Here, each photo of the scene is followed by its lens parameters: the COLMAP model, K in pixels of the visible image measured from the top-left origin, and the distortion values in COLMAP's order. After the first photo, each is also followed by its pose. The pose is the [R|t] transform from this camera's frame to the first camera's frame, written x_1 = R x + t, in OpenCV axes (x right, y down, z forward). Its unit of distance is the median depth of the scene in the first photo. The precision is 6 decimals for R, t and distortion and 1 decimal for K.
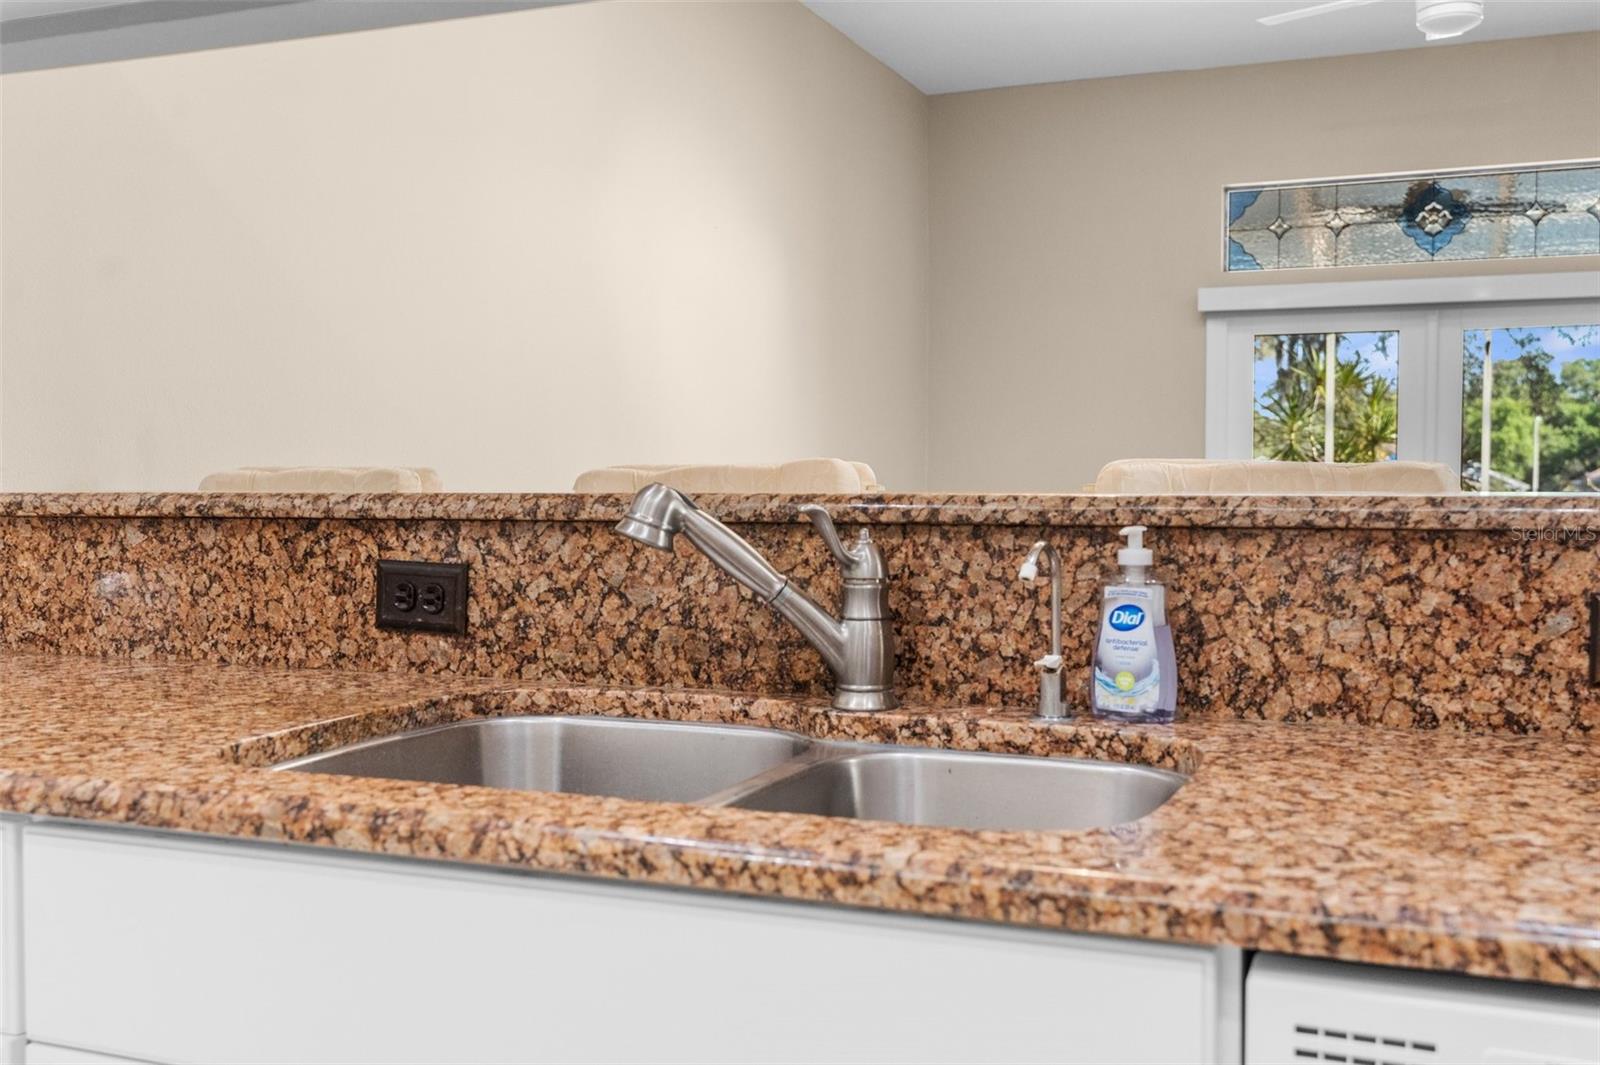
lens RADIAL K [[1593.1, 0, 794.1], [0, 1593.1, 535.1], [0, 0, 1]] dist [0.000081, 0.000000]
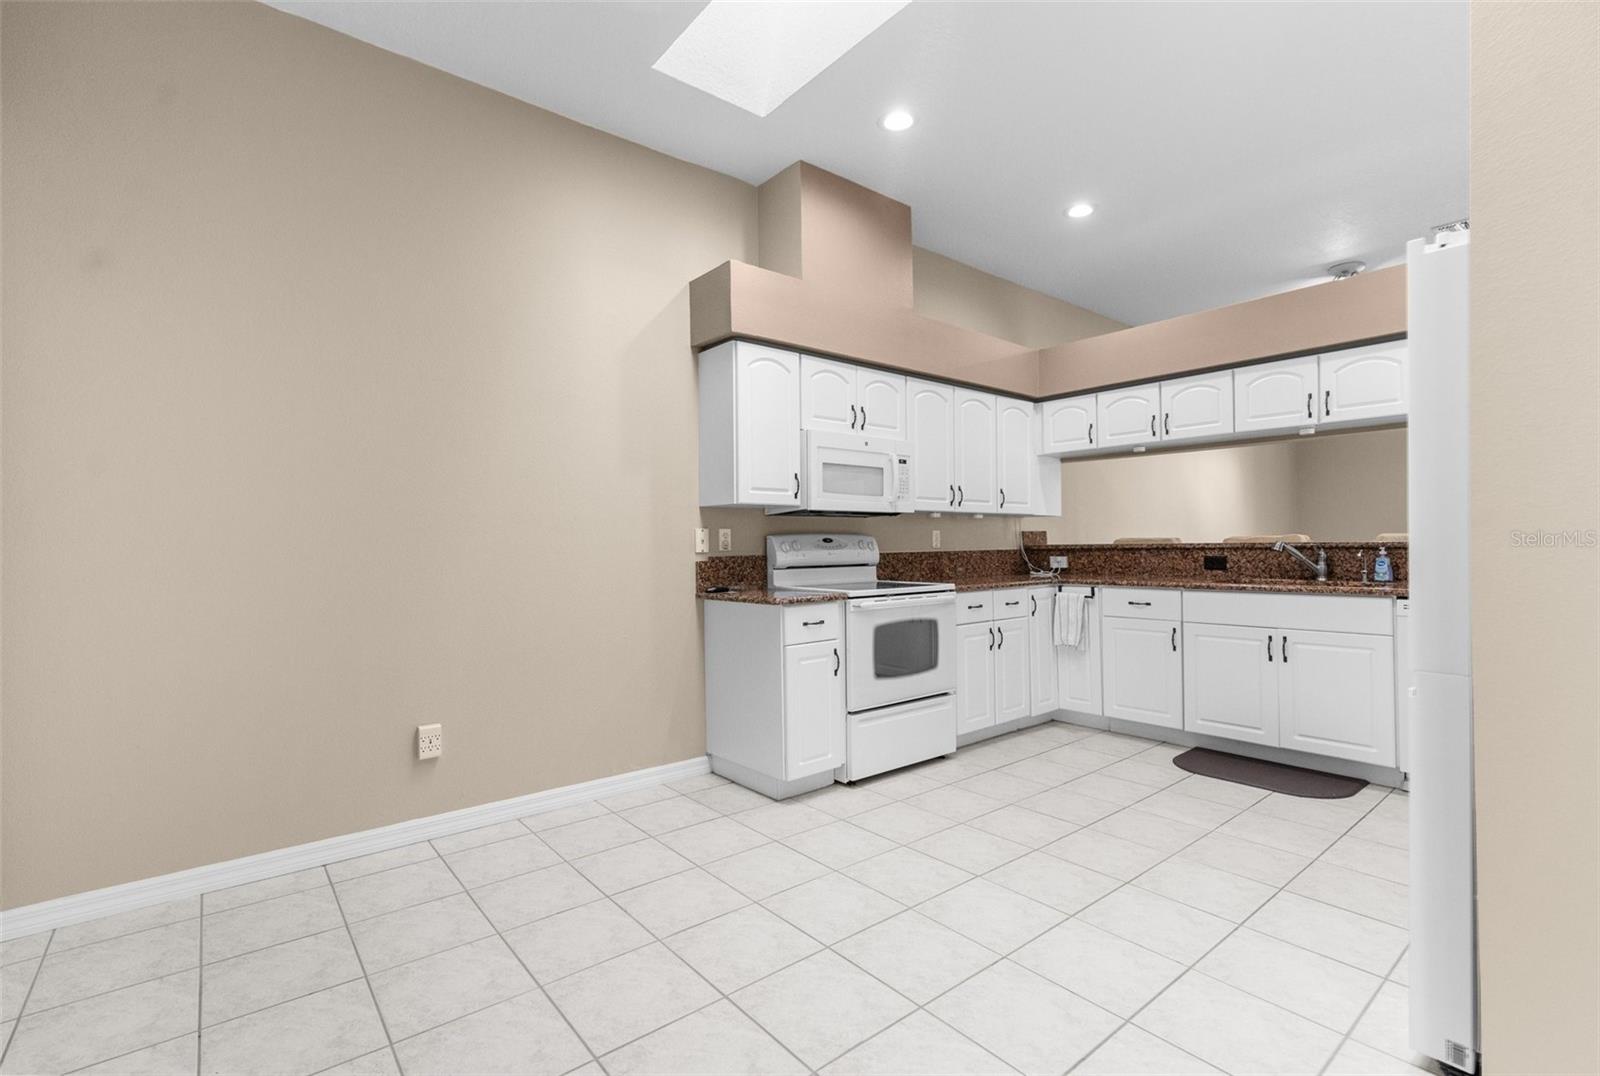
lens RADIAL K [[731.9, 0, 788.5], [0, 731.9, 539.5], [0, 0, 1]] dist [-0.016231, 0.007250]
pose [[0.877086, -0.013621, -0.480140, -0.301068], [-0.003547, 0.999387, -0.034829, 0.048680], [0.480320, 0.032251, 0.876500, -1.722159]]
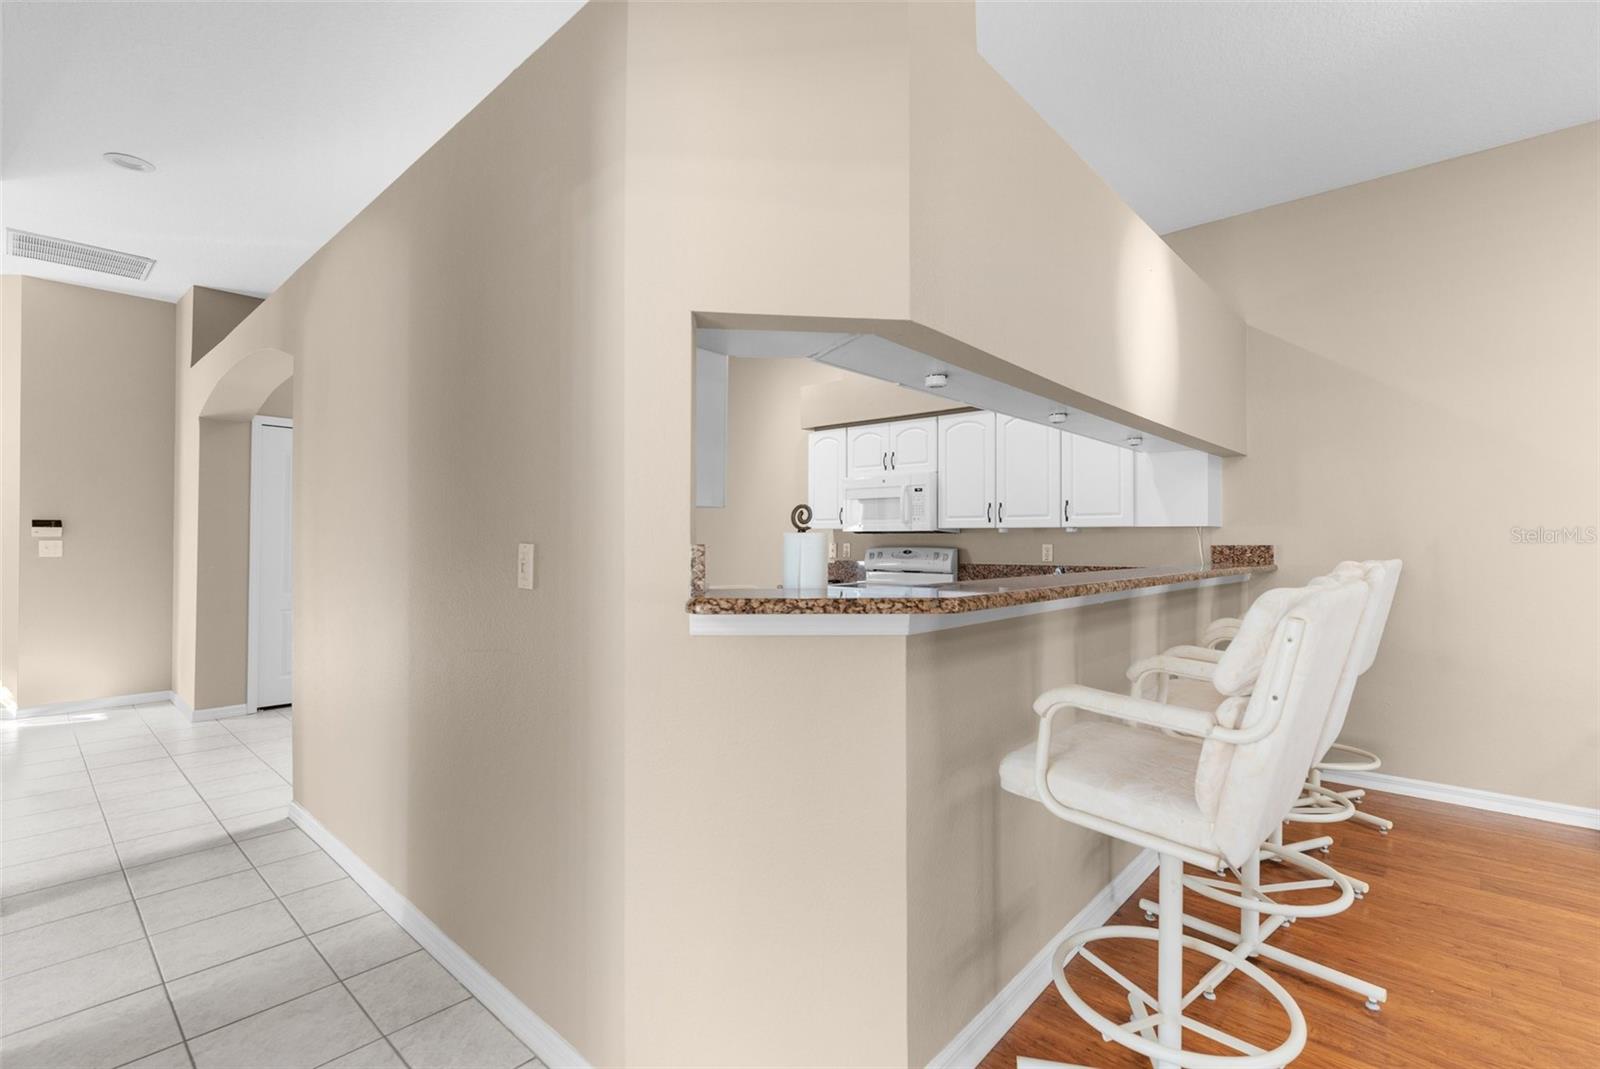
lens RADIAL K [[731.9, 0, 793.8], [0, 731.9, 543.5], [0, 0, 1]] dist [-0.016231, 0.007250]
pose [[-0.343545, -0.000123, -0.939136, 1.606428], [-0.032558, 0.999400, 0.011779, -0.076910], [0.938572, 0.034623, -0.343343, 0.794963]]
